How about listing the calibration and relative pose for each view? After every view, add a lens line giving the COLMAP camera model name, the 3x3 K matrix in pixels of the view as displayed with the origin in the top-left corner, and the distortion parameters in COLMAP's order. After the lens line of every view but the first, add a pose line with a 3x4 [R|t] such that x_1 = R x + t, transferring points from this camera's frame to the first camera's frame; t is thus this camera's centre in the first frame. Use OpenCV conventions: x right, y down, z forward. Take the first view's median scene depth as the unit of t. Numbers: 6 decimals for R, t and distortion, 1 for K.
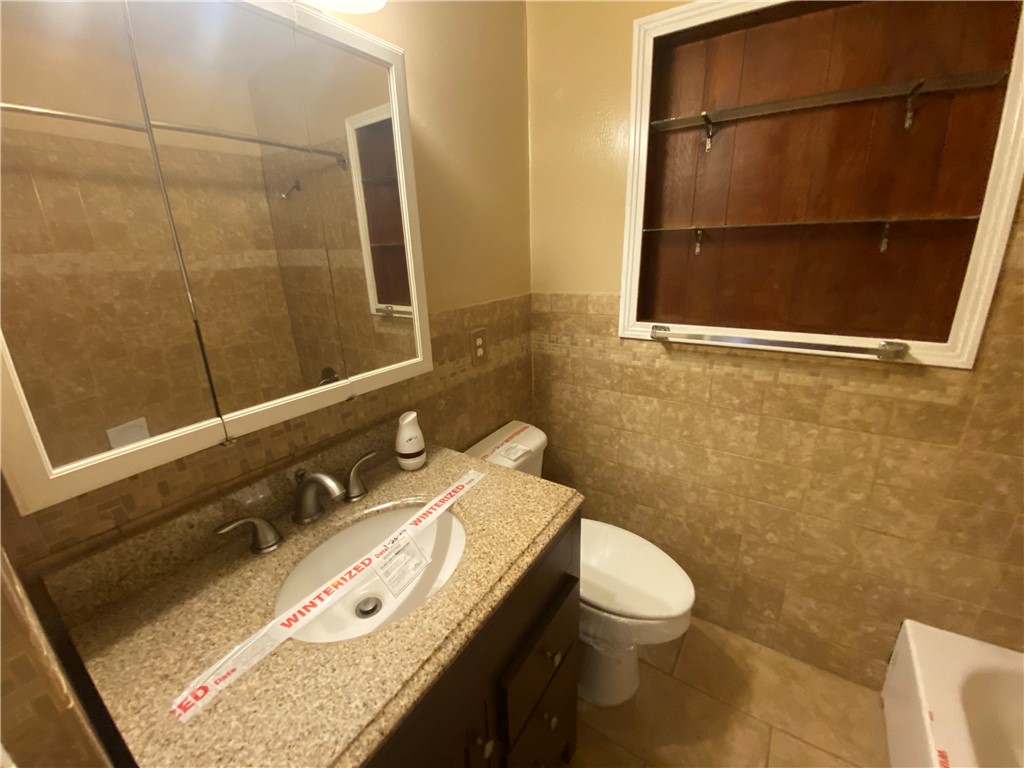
lens RADIAL K [[410.9, 0, 510.8], [0, 410.9, 383.0], [0, 0, 1]] dist [0.027536, -0.024991]
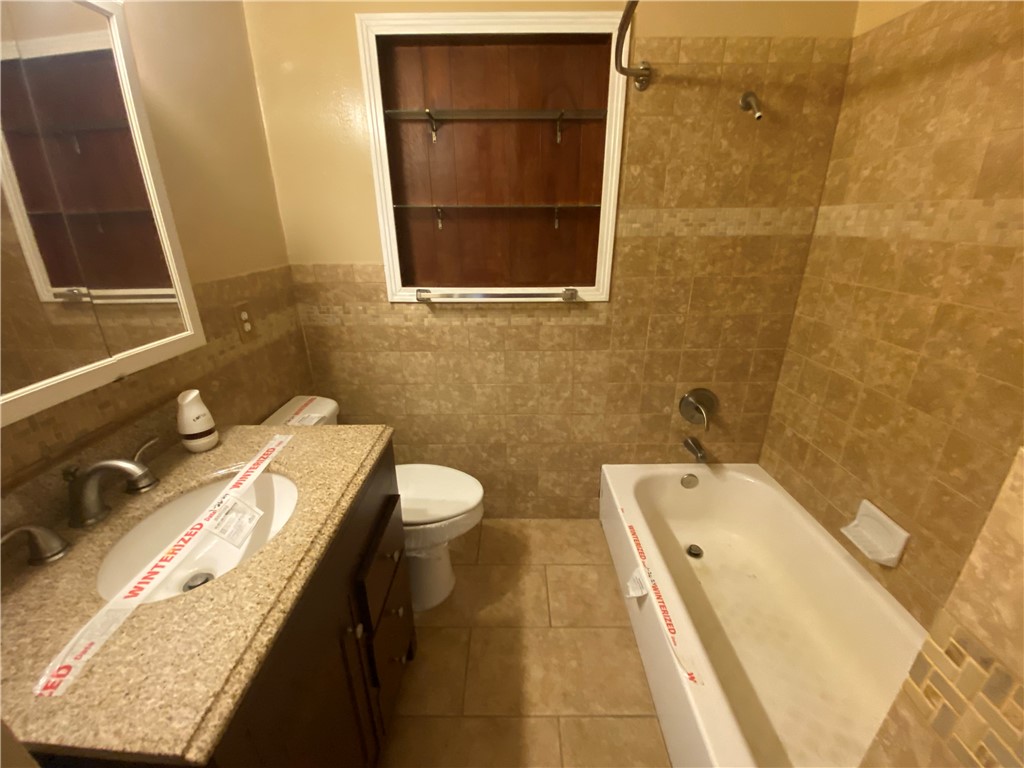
lens RADIAL K [[410.9, 0, 510.8], [0, 410.9, 383.0], [0, 0, 1]] dist [0.027536, -0.024991]
pose [[0.832200, -0.173892, 0.526502, -0.117185], [0.150812, 0.984739, 0.086861, 0.074484], [-0.533572, 0.007117, 0.845725, -0.165387]]
